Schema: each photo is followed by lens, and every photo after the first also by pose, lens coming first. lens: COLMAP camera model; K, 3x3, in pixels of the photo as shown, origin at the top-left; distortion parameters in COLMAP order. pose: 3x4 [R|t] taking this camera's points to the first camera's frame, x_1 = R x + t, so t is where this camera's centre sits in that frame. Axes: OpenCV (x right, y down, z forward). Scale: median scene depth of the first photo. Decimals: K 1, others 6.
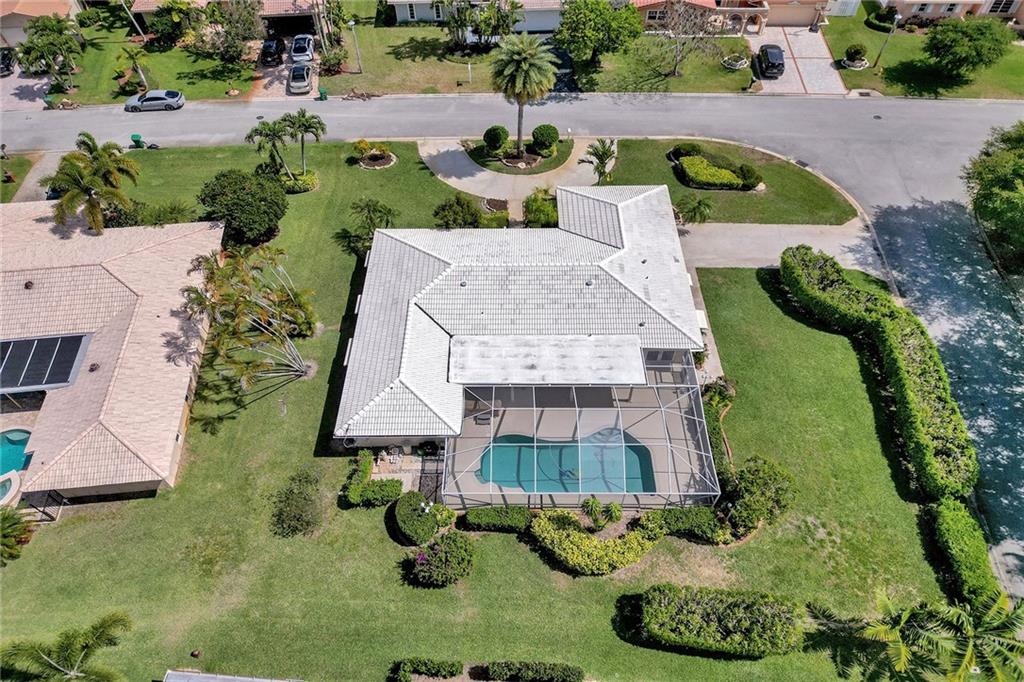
lens RADIAL K [[932.7, 0, 512.0], [0, 932.7, 341.0], [0, 0, 1]] dist [0.048699, -0.018436]
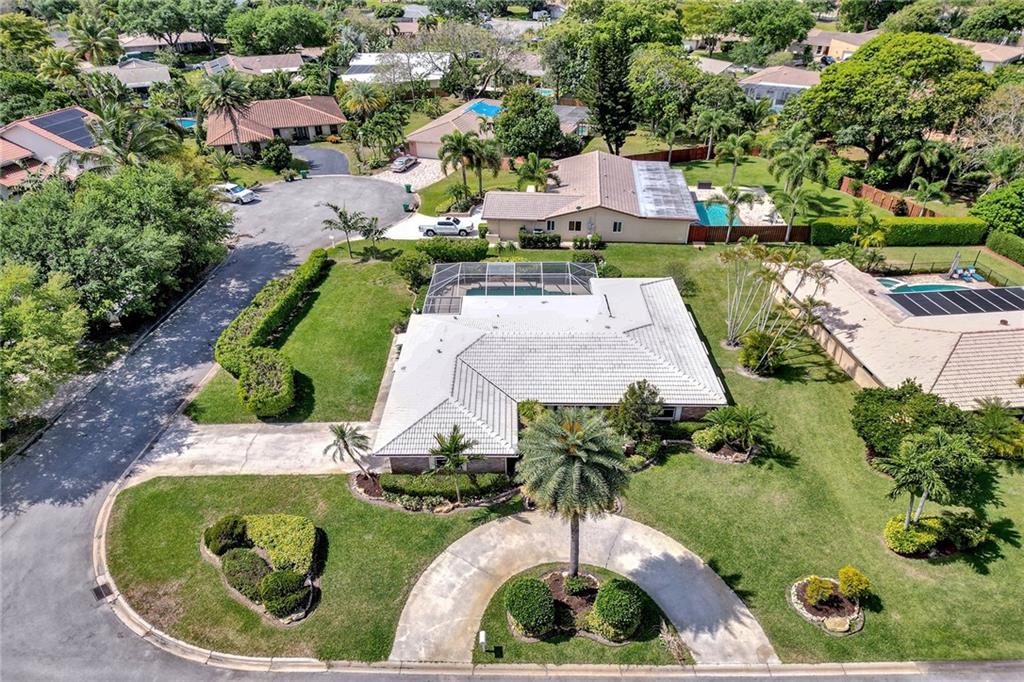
lens RADIAL K [[932.7, 0, 512.0], [0, 932.7, 341.0], [0, 0, 1]] dist [0.048699, -0.018436]
pose [[-0.999679, 0.022212, 0.012168, 0.048042], [0.020571, 0.431867, 0.901703, -1.055277], [0.014773, 0.901664, -0.432185, 1.487733]]
